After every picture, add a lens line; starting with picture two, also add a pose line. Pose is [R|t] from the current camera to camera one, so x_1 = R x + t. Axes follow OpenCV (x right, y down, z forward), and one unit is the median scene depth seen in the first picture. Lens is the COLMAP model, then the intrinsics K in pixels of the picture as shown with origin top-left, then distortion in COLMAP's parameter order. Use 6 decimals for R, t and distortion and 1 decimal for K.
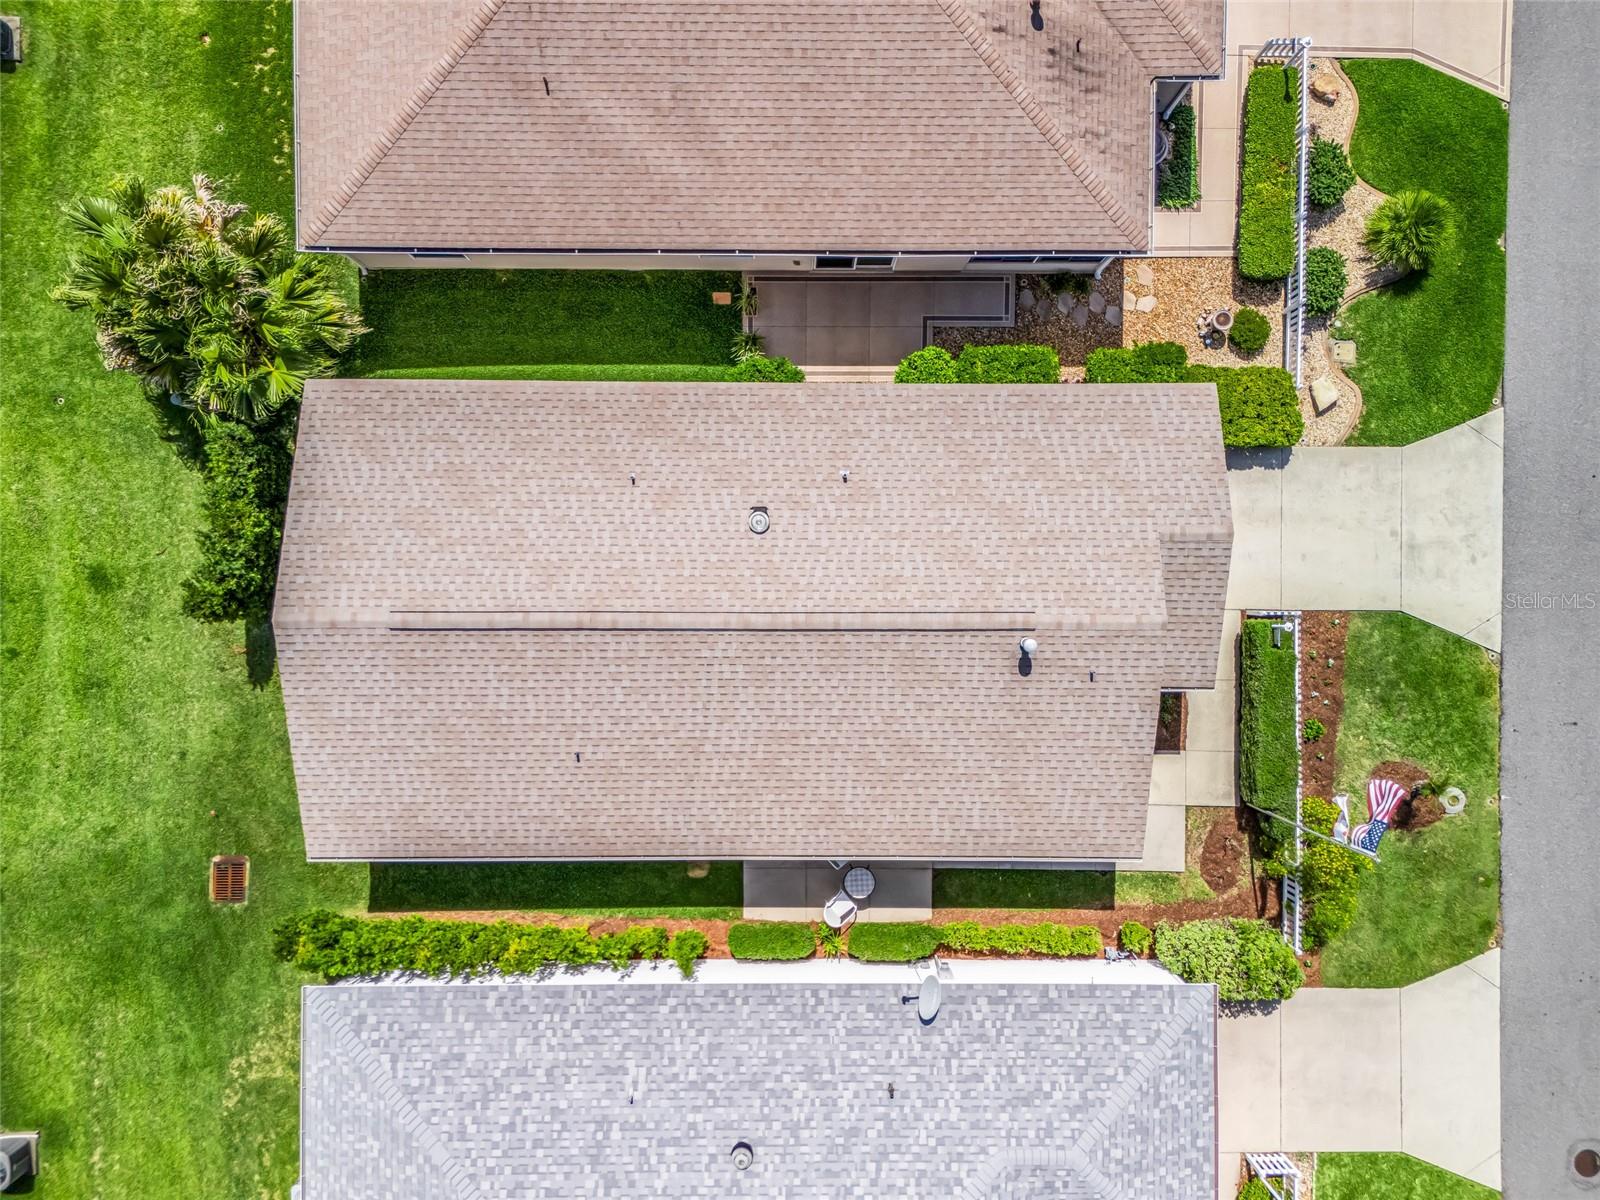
lens RADIAL K [[1158.8, 0, 769.2], [0, 1158.8, 606.2], [0, 0, 1]] dist [0.059237, -0.000798]
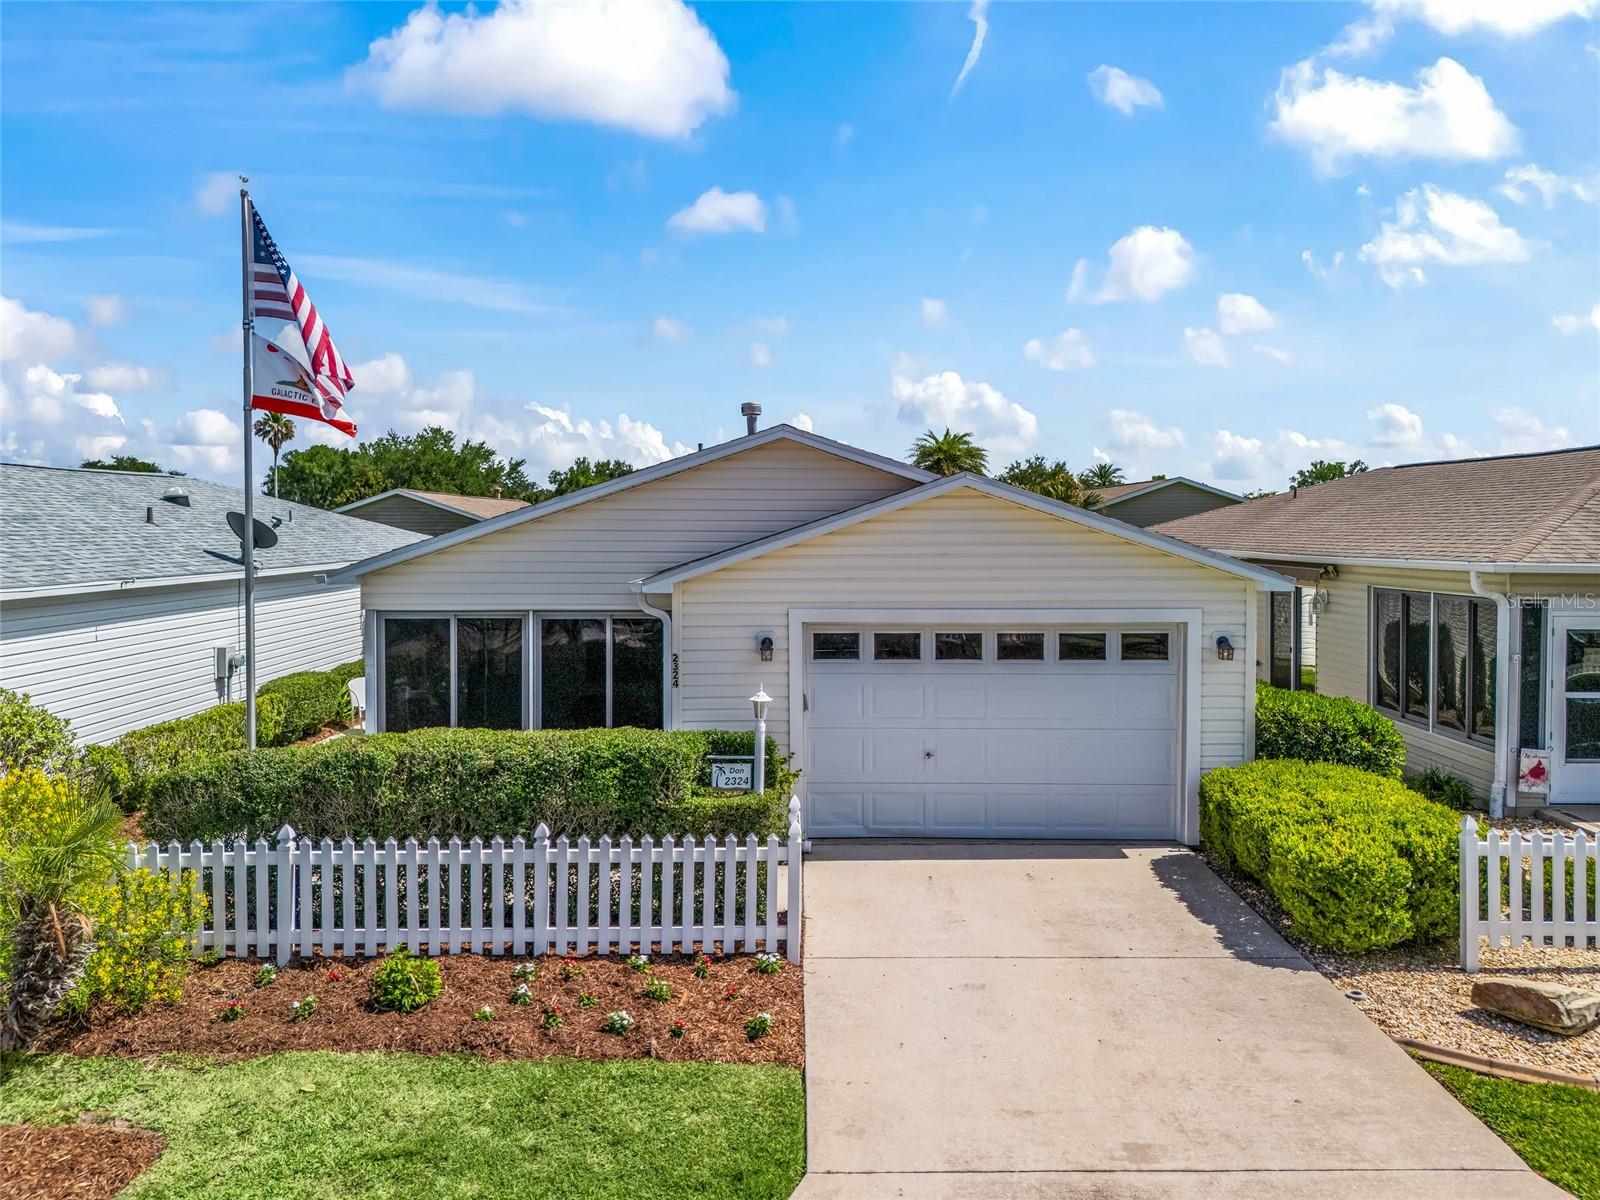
lens RADIAL K [[1176.1, 0, 787.7], [0, 1176.1, 596.0], [0, 0, 1]] dist [0.024033, -0.002410]
pose [[-0.000291, 0.058607, -0.998281, 0.754651], [-0.999964, -0.008447, -0.000204, 0.008254], [-0.008445, 0.998245, 0.058607, 0.877462]]
